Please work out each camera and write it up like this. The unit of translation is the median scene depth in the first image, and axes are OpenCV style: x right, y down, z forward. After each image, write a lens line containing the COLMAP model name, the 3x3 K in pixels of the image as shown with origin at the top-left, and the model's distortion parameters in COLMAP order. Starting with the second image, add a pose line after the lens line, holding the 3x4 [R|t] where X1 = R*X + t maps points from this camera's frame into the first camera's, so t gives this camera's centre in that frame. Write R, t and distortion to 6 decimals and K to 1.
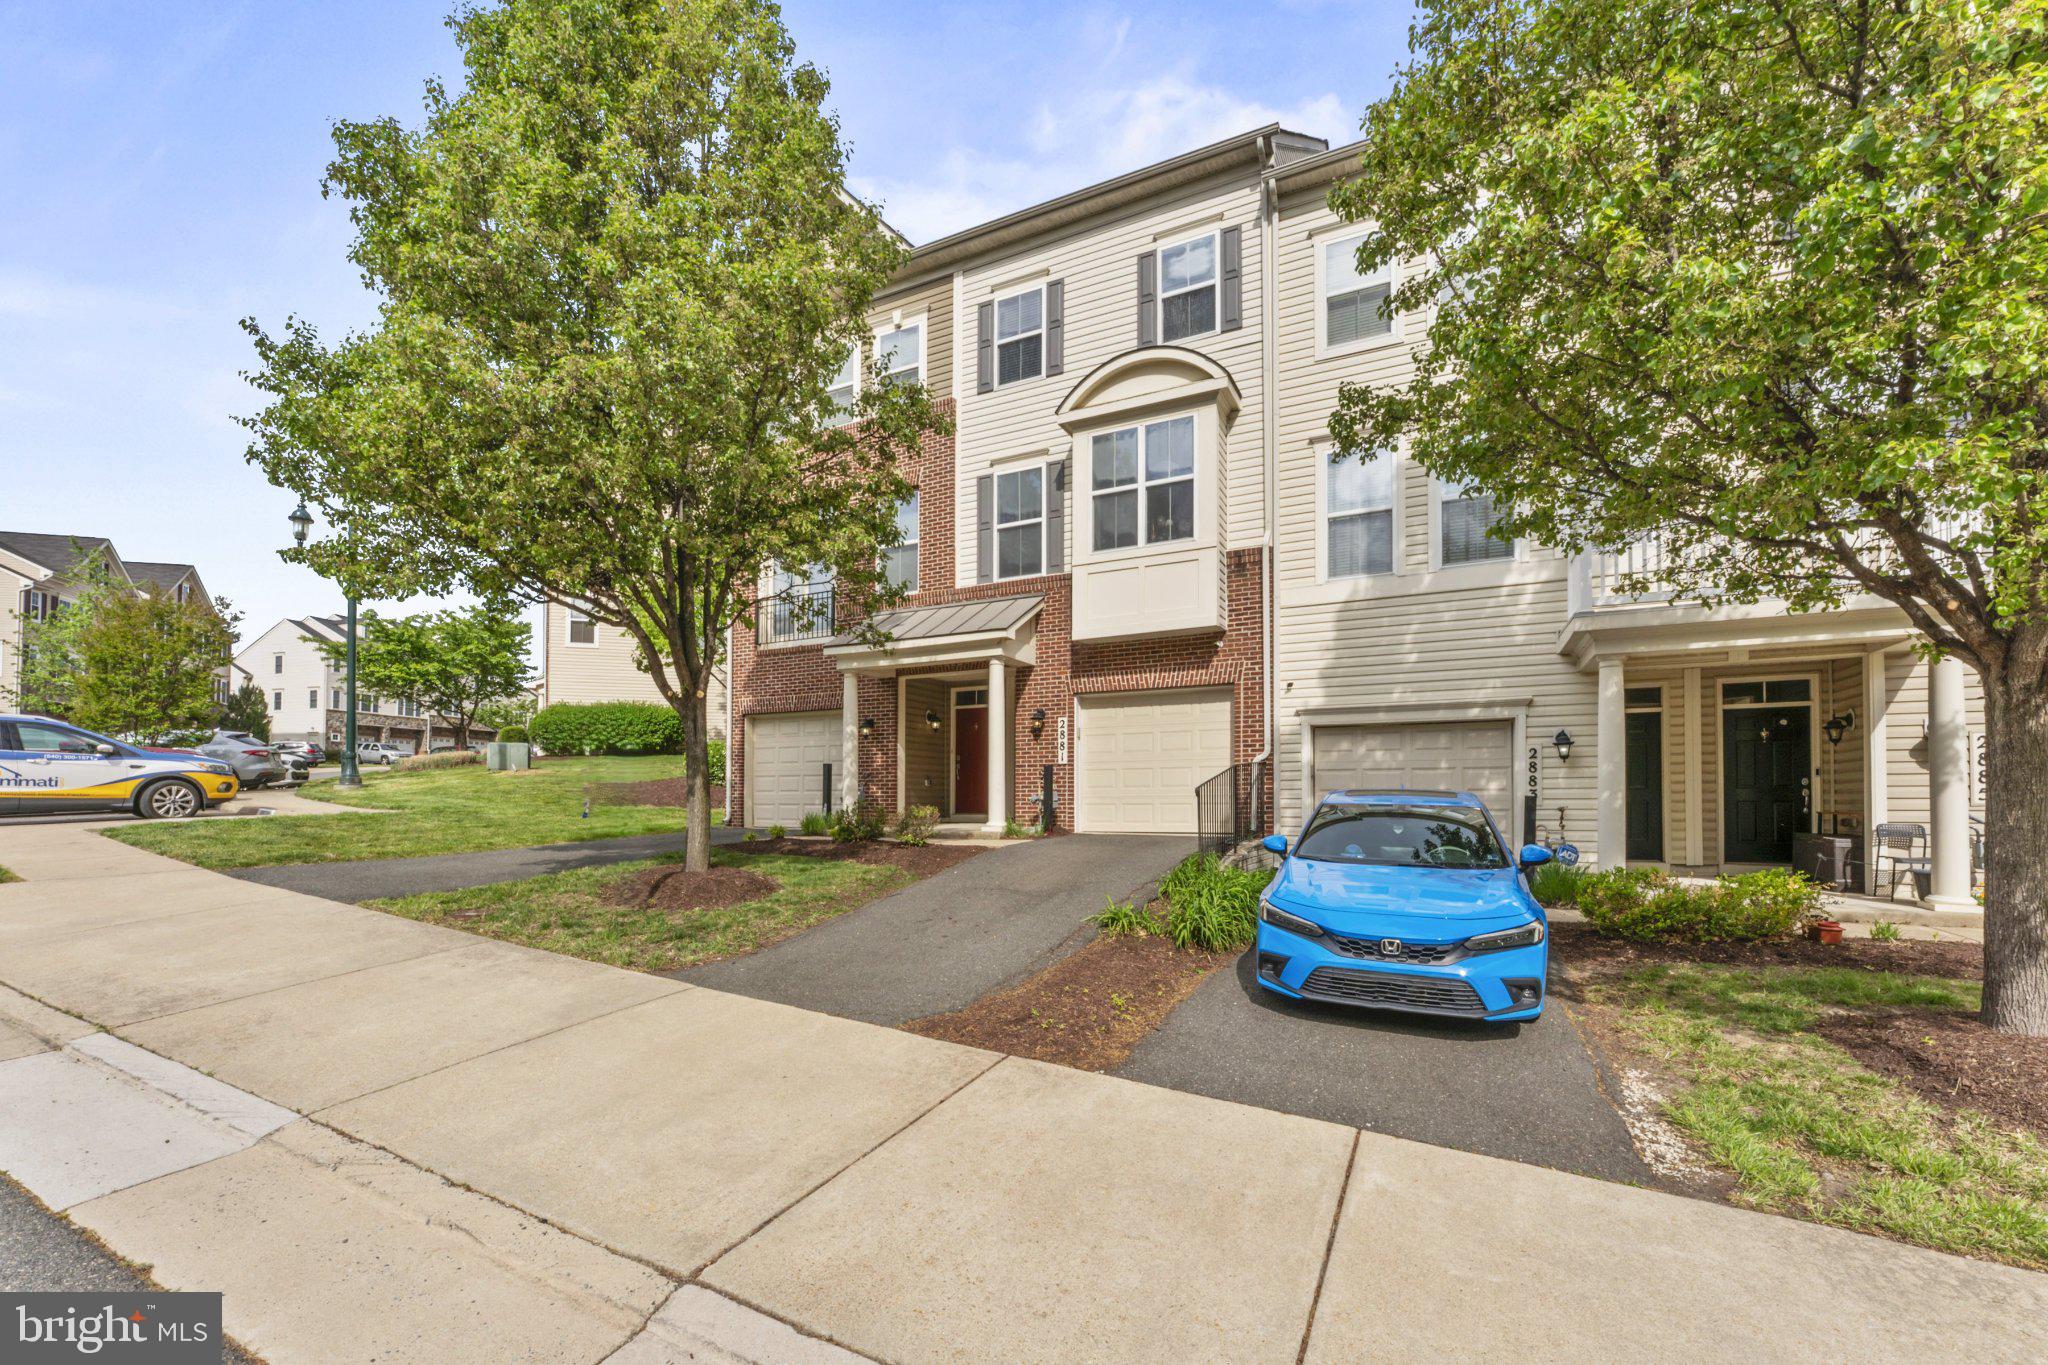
lens RADIAL K [[852.7, 0, 998.7], [0, 852.7, 787.5], [0, 0, 1]] dist [0.000248, 0.000139]
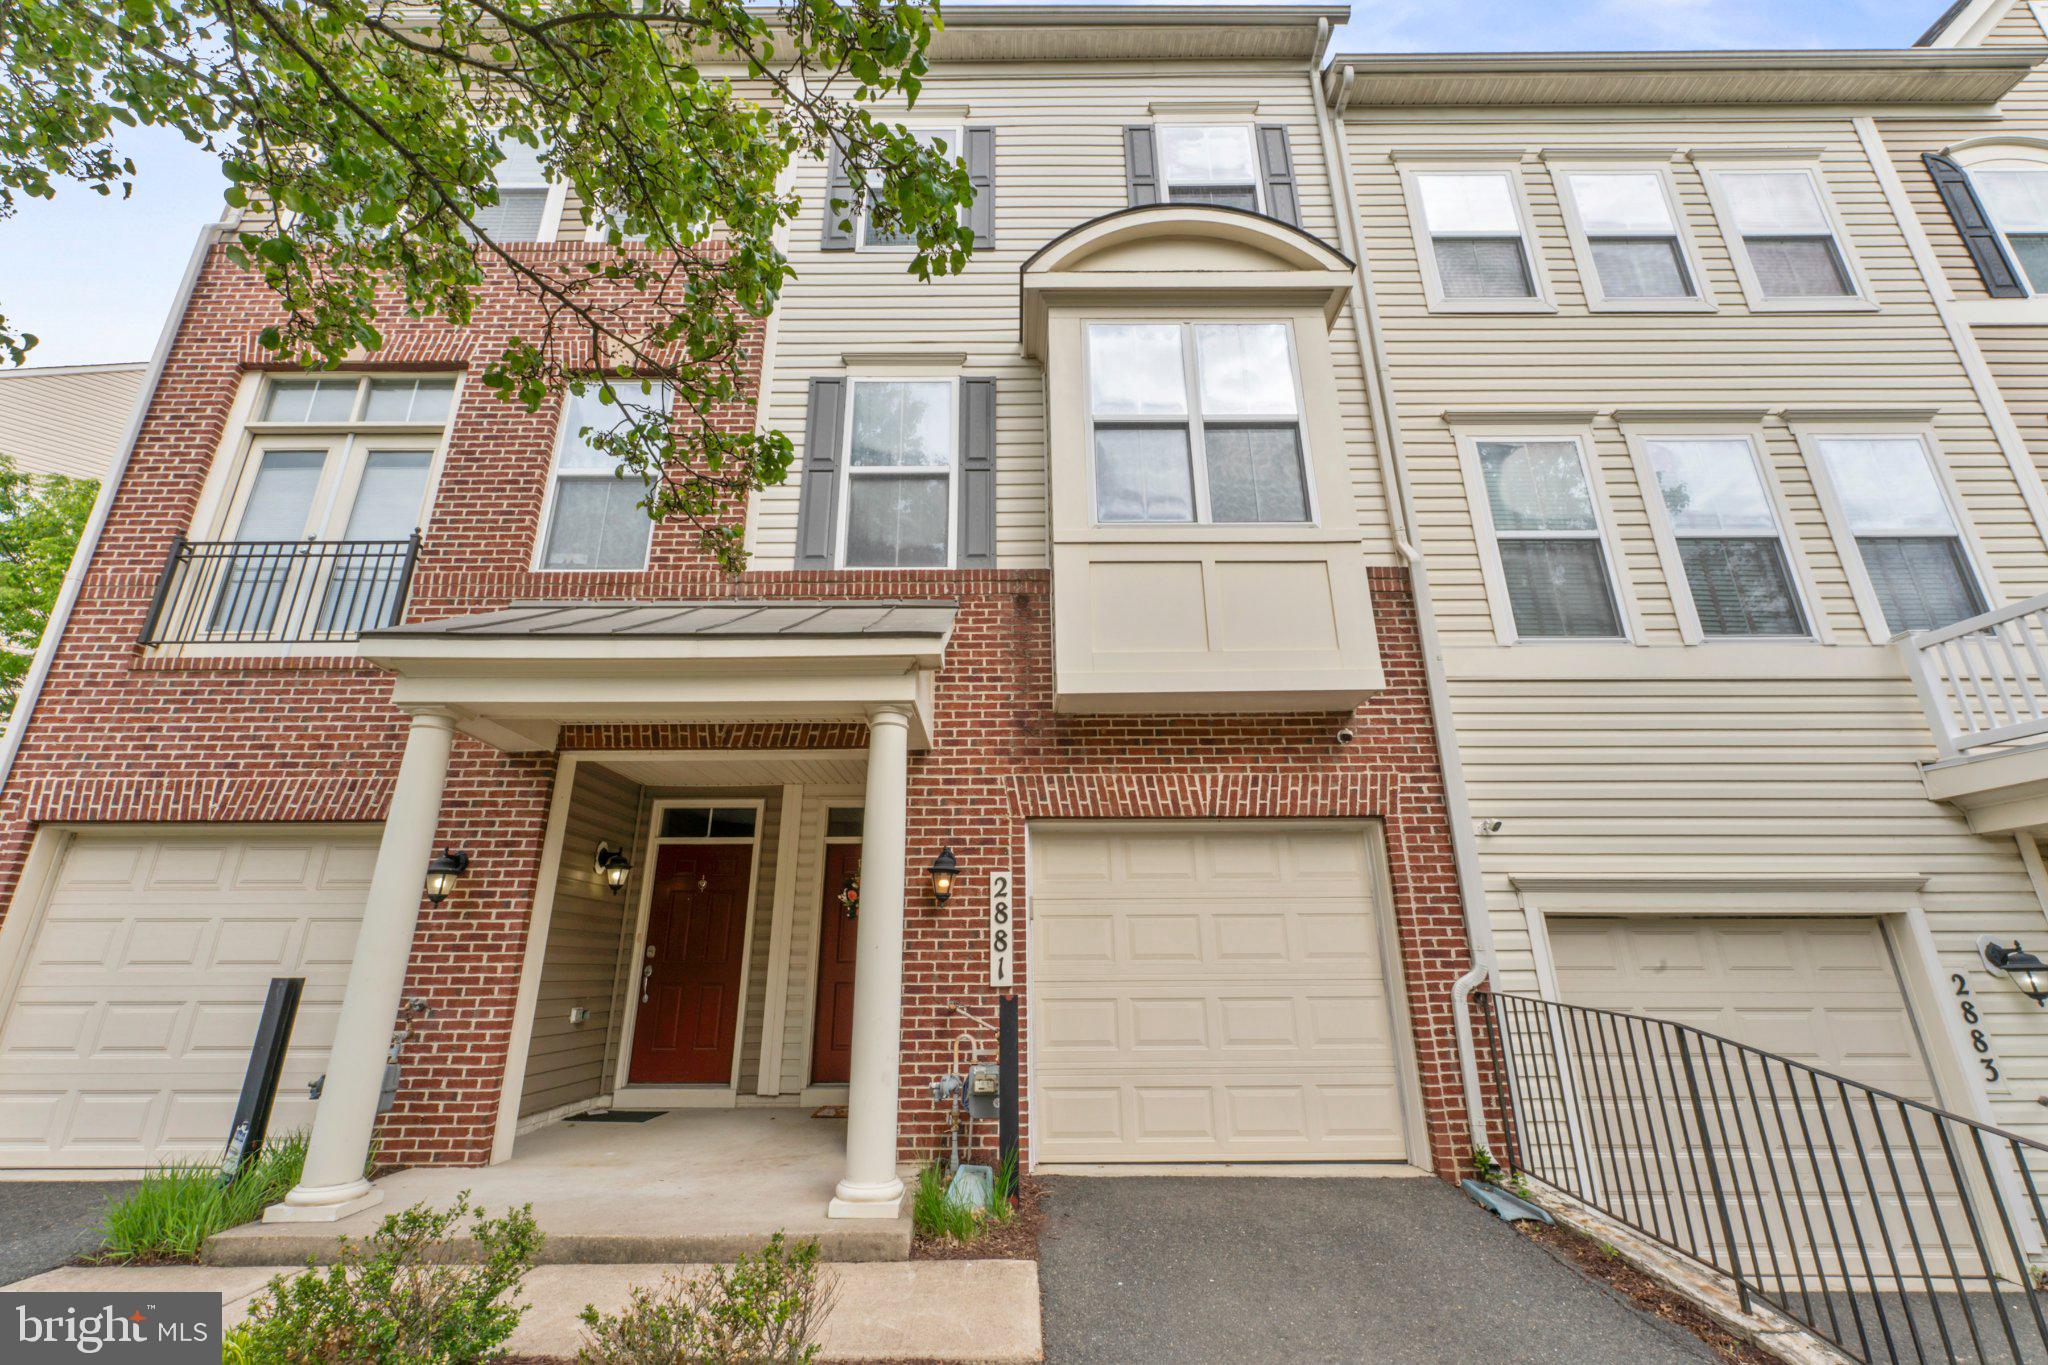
lens RADIAL K [[852.7, 0, 1003.6], [0, 852.7, 680.6], [0, 0, 1]] dist [0.000248, 0.000139]
pose [[0.889198, 0.147241, 0.433183, -0.124281], [-0.006130, 0.950549, -0.310513, -0.040228], [-0.457482, 0.273452, 0.846129, 0.610685]]
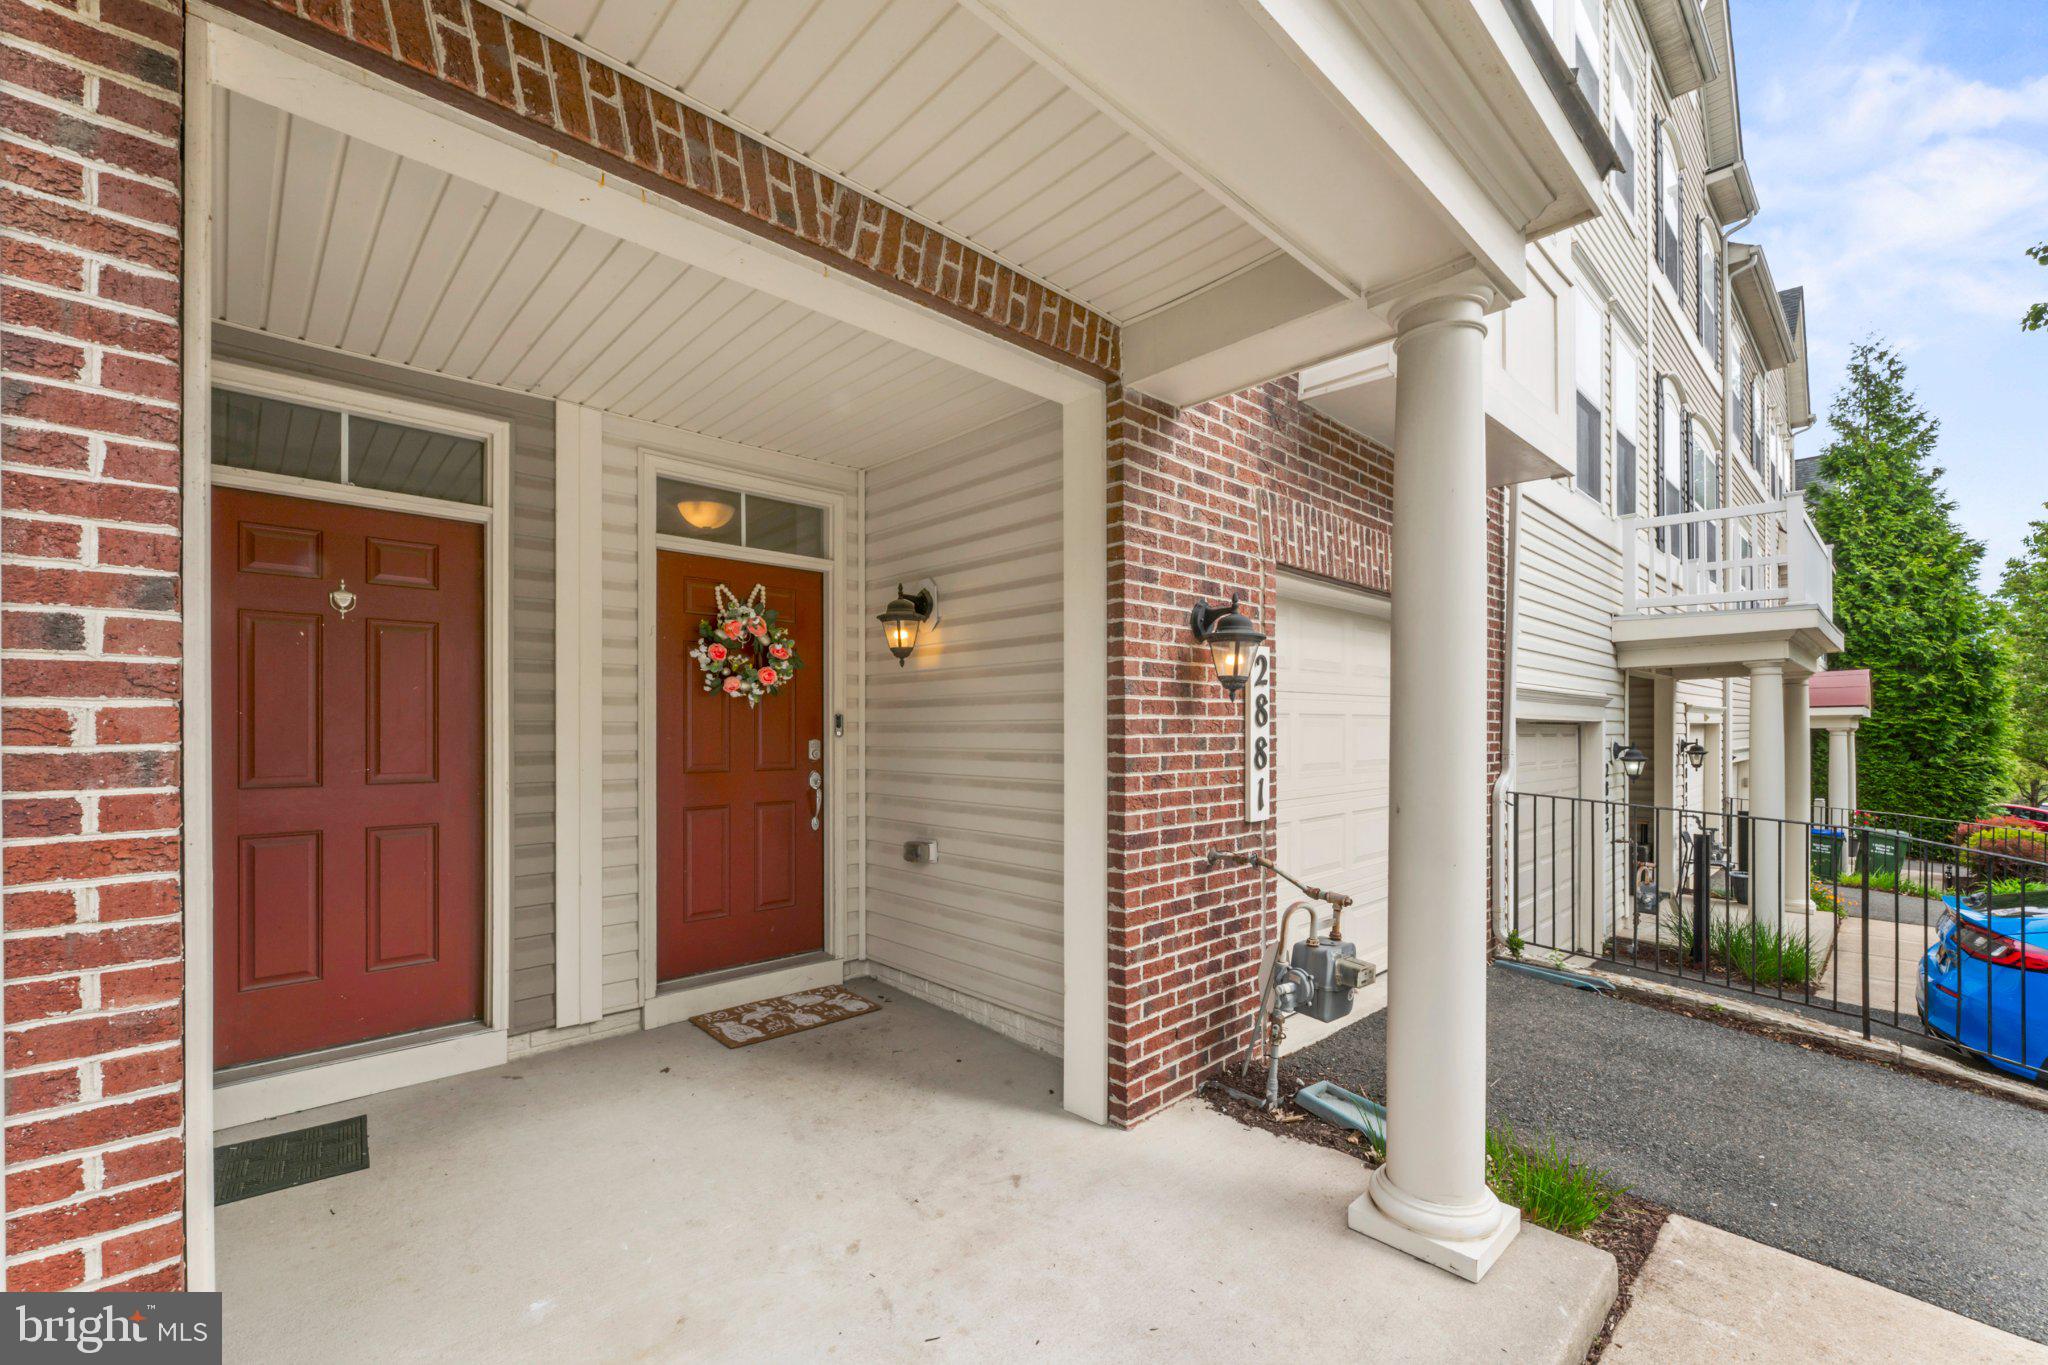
lens RADIAL K [[852.7, 0, 1021.4], [0, 852.7, 738.0], [0, 0, 1]] dist [0.000248, 0.000139]
pose [[0.322004, -0.007409, 0.946709, -0.200250], [-0.015642, 0.999791, 0.013145, -0.055941], [-0.946609, -0.019041, 0.321821, 0.988501]]
